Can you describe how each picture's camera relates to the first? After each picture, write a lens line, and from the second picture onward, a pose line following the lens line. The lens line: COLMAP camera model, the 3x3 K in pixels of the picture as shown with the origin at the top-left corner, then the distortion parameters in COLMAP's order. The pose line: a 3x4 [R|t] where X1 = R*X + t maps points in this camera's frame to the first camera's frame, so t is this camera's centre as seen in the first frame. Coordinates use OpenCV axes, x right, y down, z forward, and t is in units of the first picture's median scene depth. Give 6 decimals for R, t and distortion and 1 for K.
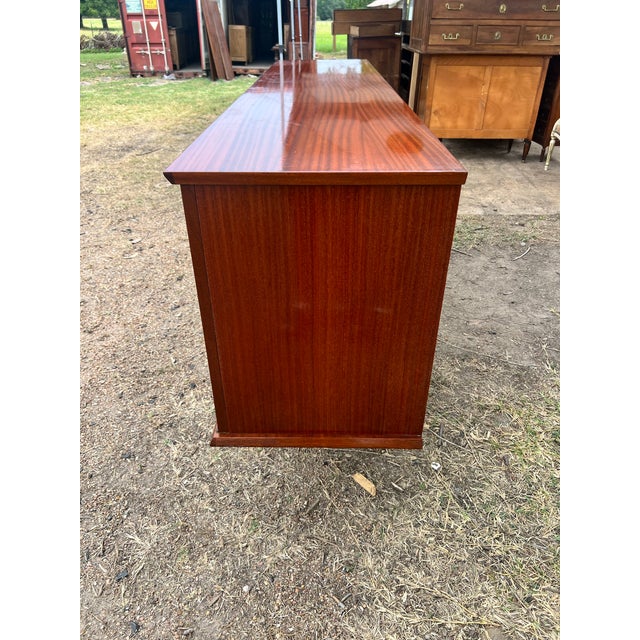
lens RADIAL K [[490.2, 0, 318.2], [0, 490.2, 324.1], [0, 0, 1]] dist [0.046456, -0.055045]
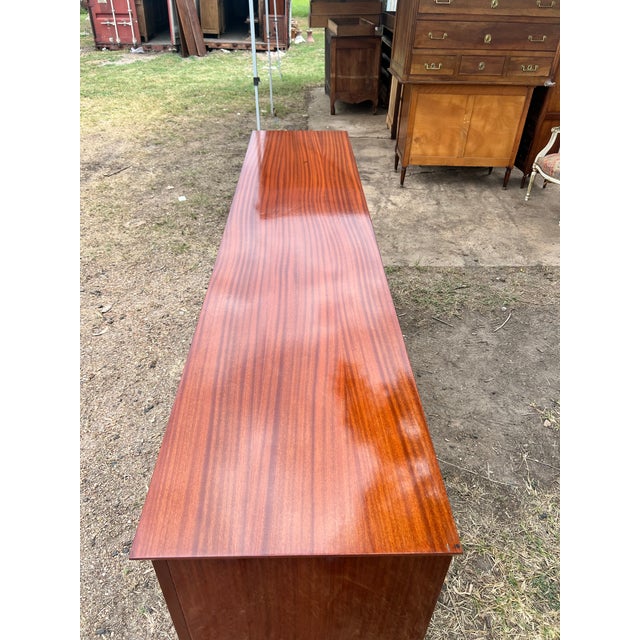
lens RADIAL K [[490.2, 0, 318.2], [0, 490.2, 324.1], [0, 0, 1]] dist [0.046456, -0.055045]
pose [[0.998989, -0.006926, 0.044418, -0.001161], [0.003987, 0.997817, 0.065915, -0.137738], [-0.044778, -0.065671, 0.996836, 0.019382]]
